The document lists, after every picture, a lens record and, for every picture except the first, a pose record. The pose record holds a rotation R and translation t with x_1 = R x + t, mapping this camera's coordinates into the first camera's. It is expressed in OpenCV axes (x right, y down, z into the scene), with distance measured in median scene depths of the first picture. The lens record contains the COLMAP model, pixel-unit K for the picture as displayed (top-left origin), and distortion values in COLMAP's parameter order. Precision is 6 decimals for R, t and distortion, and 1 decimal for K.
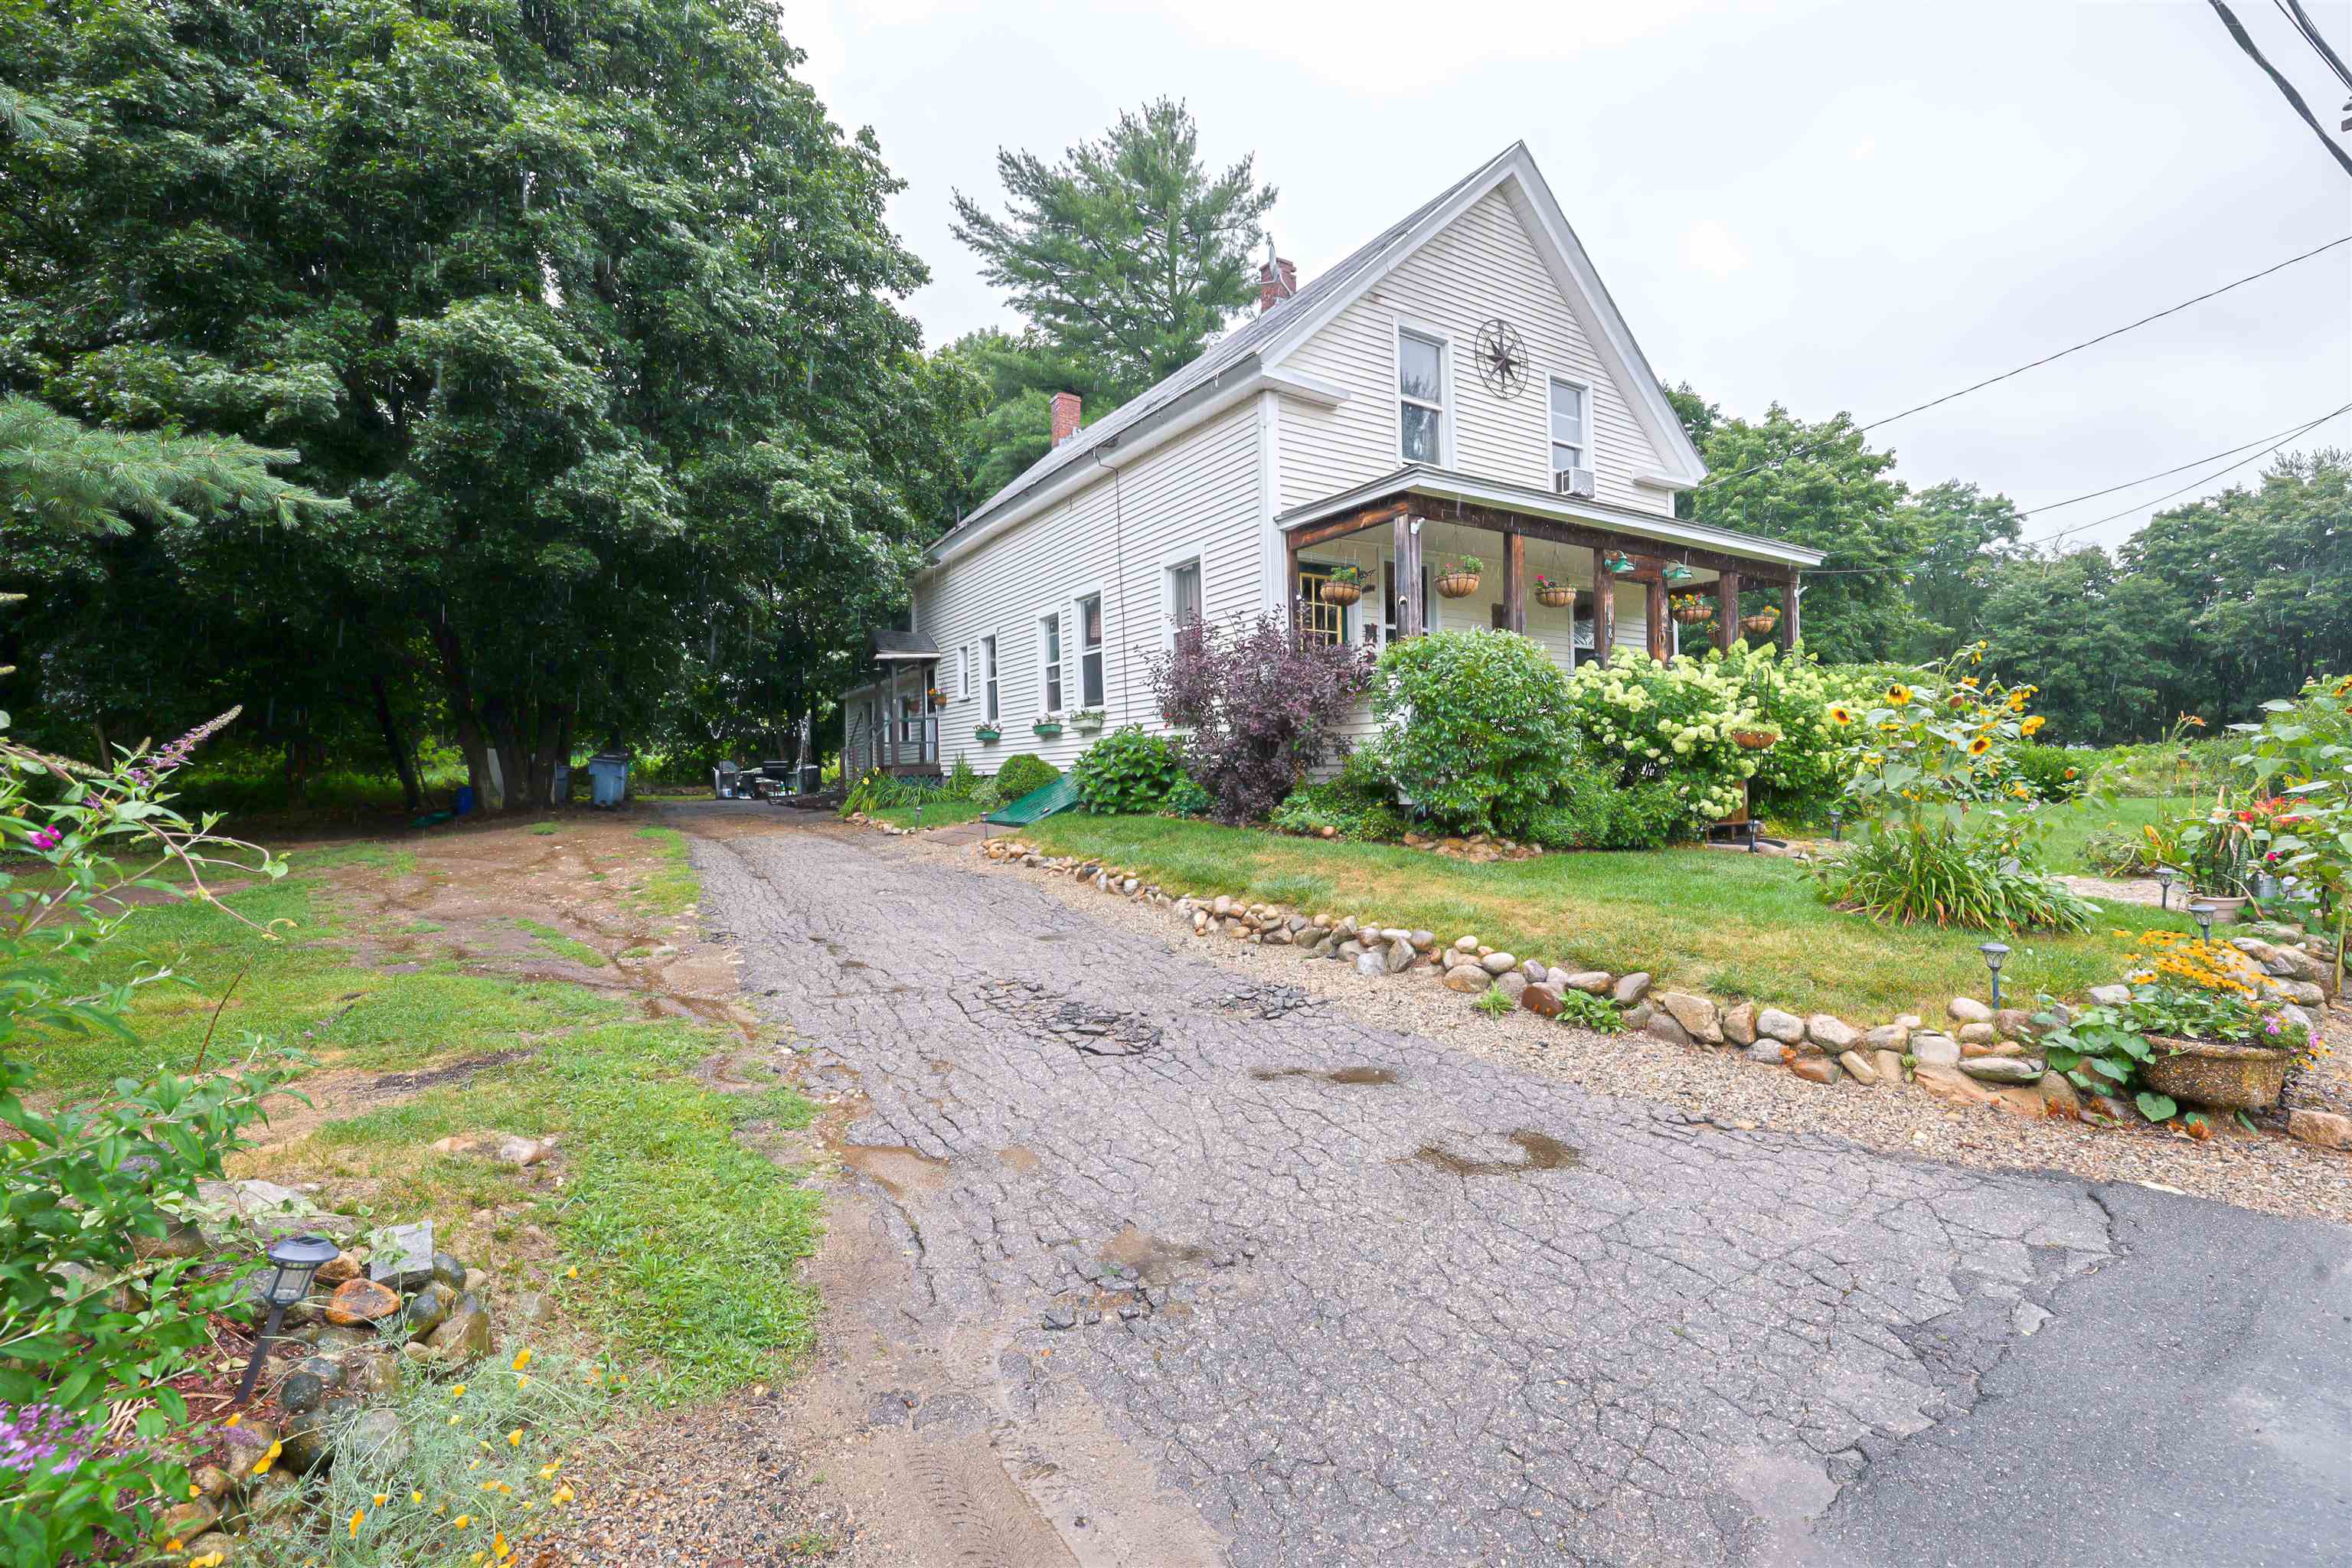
lens RADIAL K [[1003.6, 0, 1168.9], [0, 1003.6, 780.9], [0, 0, 1]] dist [-0.004691, 0.001045]
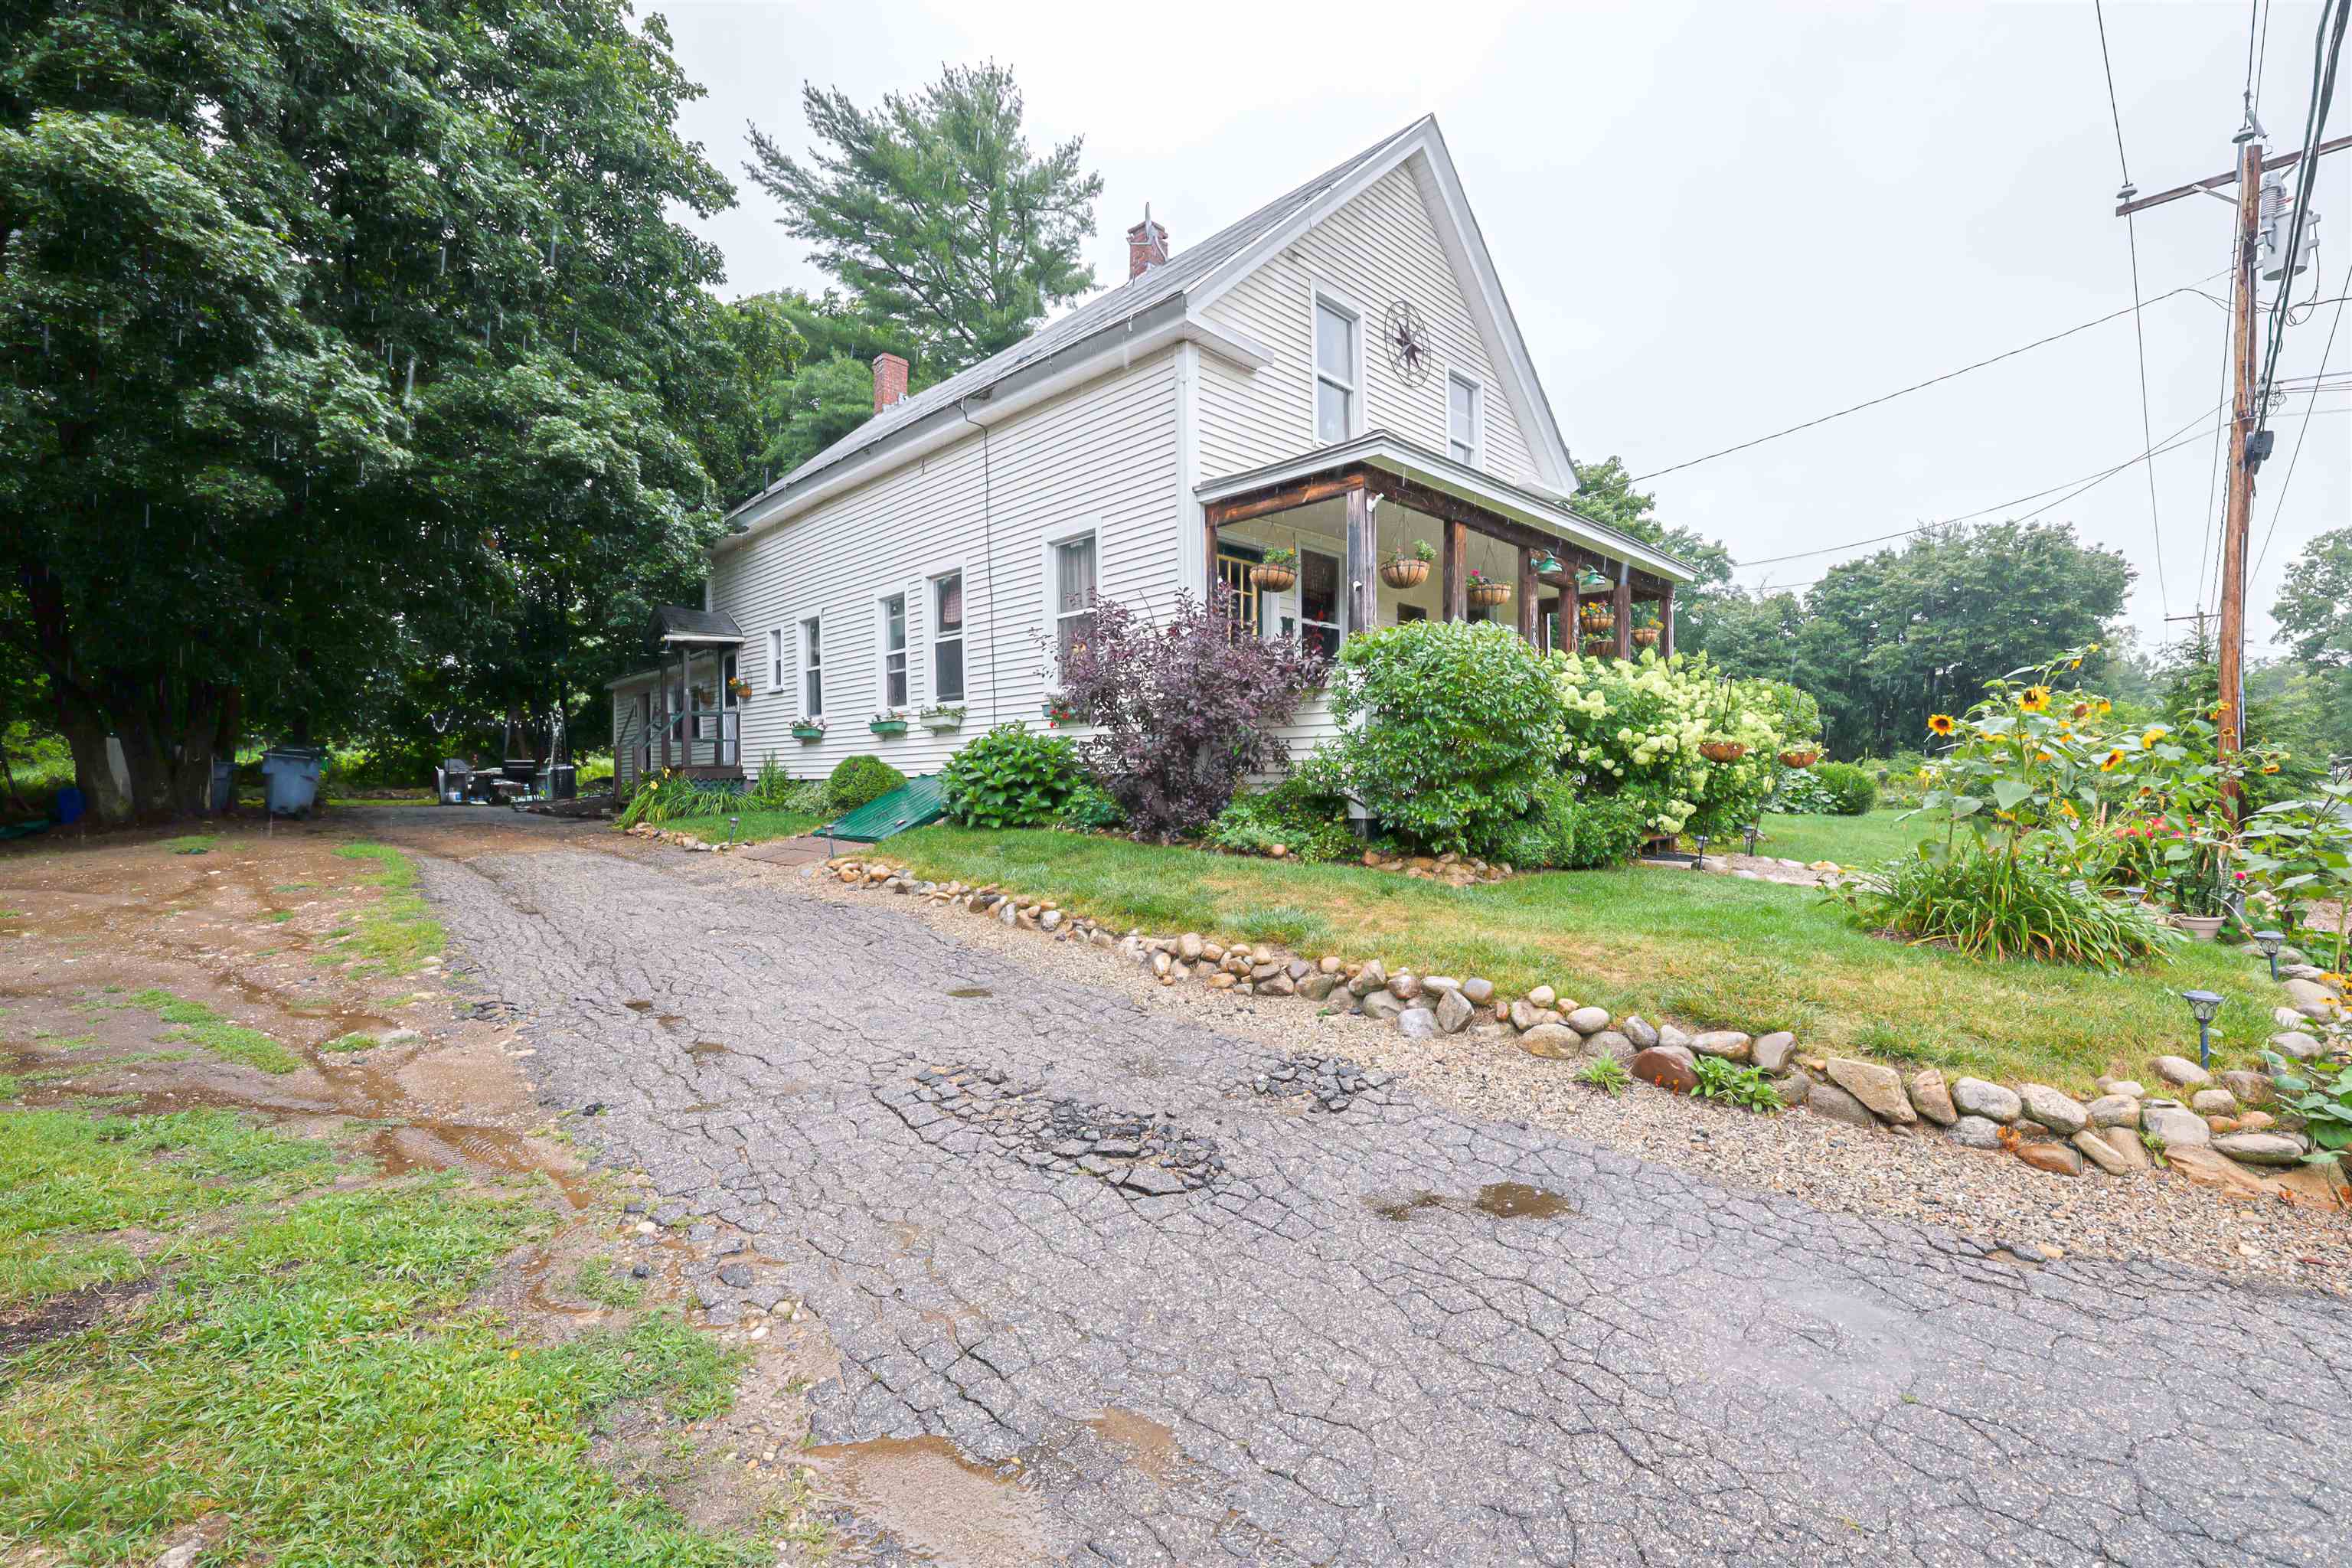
lens RADIAL K [[1003.6, 0, 1183.2], [0, 1003.6, 784.7], [0, 0, 1]] dist [-0.004691, 0.001045]
pose [[0.975685, 0.009325, 0.218981, -0.078562], [-0.008706, 0.999955, -0.003793, -0.001243], [-0.219006, 0.001794, 0.975722, 0.130147]]
